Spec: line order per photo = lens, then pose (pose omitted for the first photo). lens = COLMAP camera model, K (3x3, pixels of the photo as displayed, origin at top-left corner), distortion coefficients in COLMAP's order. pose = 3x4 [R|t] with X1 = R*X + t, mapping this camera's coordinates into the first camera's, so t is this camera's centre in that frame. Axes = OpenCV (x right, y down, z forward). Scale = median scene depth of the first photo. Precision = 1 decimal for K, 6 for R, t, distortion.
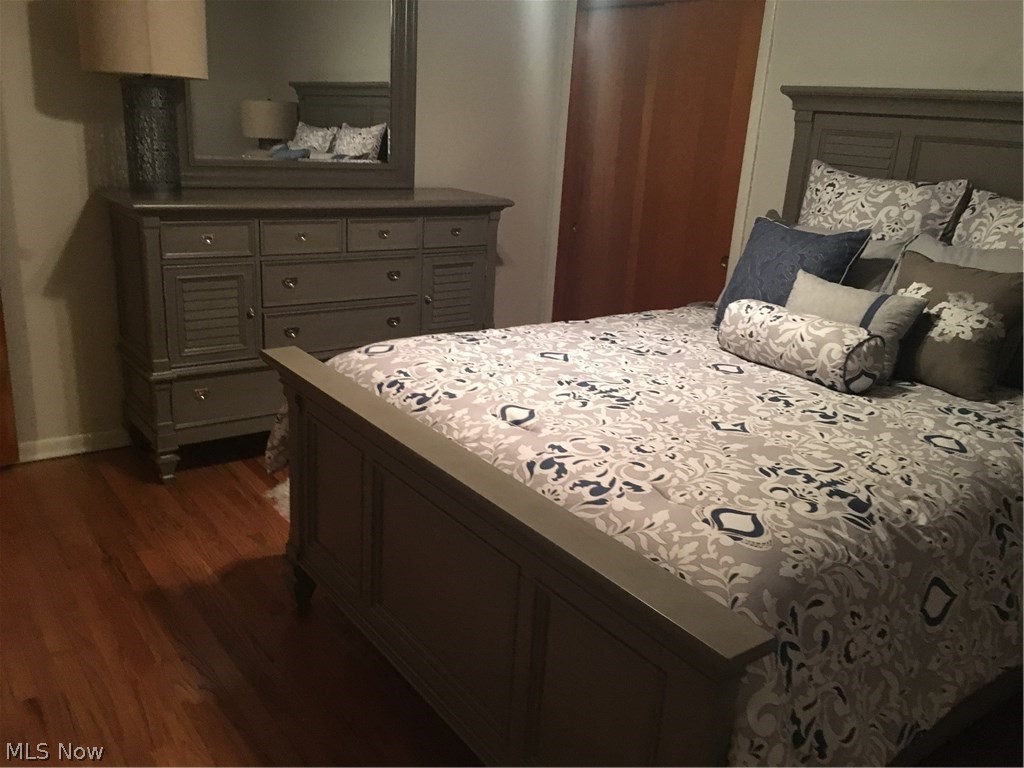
lens RADIAL K [[870.5, 0, 521.1], [0, 870.5, 385.2], [0, 0, 1]] dist [0.054943, -0.049860]
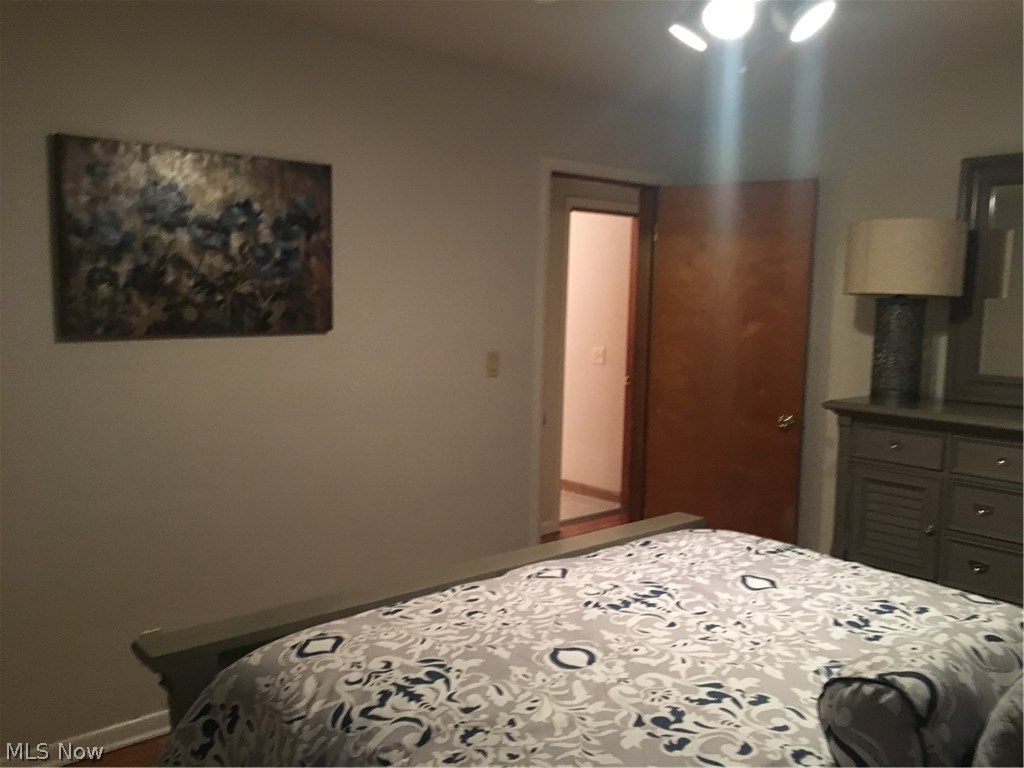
lens RADIAL K [[870.5, 0, 517.6], [0, 870.5, 386.8], [0, 0, 1]] dist [0.054943, -0.049860]
pose [[0.078929, 0.045486, -0.995842, 1.012028], [-0.313091, 0.949542, 0.018556, -0.185322], [0.946438, 0.310325, 0.089188, 0.788795]]
